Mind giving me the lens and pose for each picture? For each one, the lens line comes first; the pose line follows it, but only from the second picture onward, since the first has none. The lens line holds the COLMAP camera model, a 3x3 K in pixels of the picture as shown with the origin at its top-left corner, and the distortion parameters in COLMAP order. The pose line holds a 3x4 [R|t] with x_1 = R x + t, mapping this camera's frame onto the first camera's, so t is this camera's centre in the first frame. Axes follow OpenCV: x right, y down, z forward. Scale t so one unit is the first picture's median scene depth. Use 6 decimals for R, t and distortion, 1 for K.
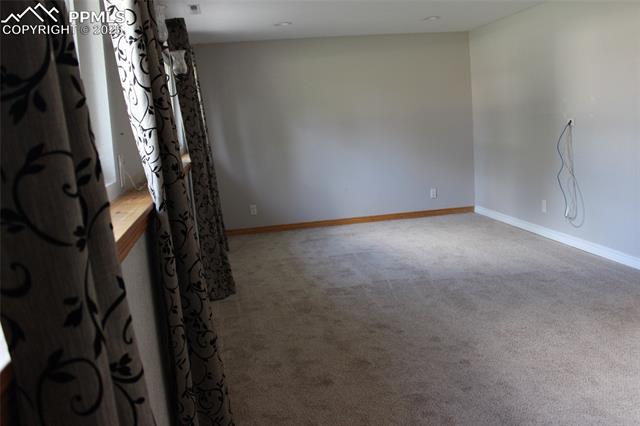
lens RADIAL K [[580.0, 0, 320.2], [0, 580.0, 213.6], [0, 0, 1]] dist [-0.138390, -0.002319]
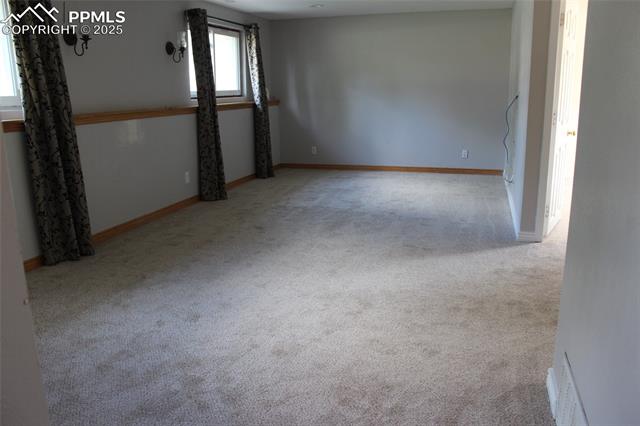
lens RADIAL K [[537.0, 0, 319.8], [0, 537.0, 213.0], [0, 0, 1]] dist [-0.158611, 0.119112]
pose [[0.887057, 0.155517, -0.434677, 0.439887], [-0.117372, 0.986586, 0.113452, -0.005679], [0.446490, -0.049619, 0.893412, -0.064396]]
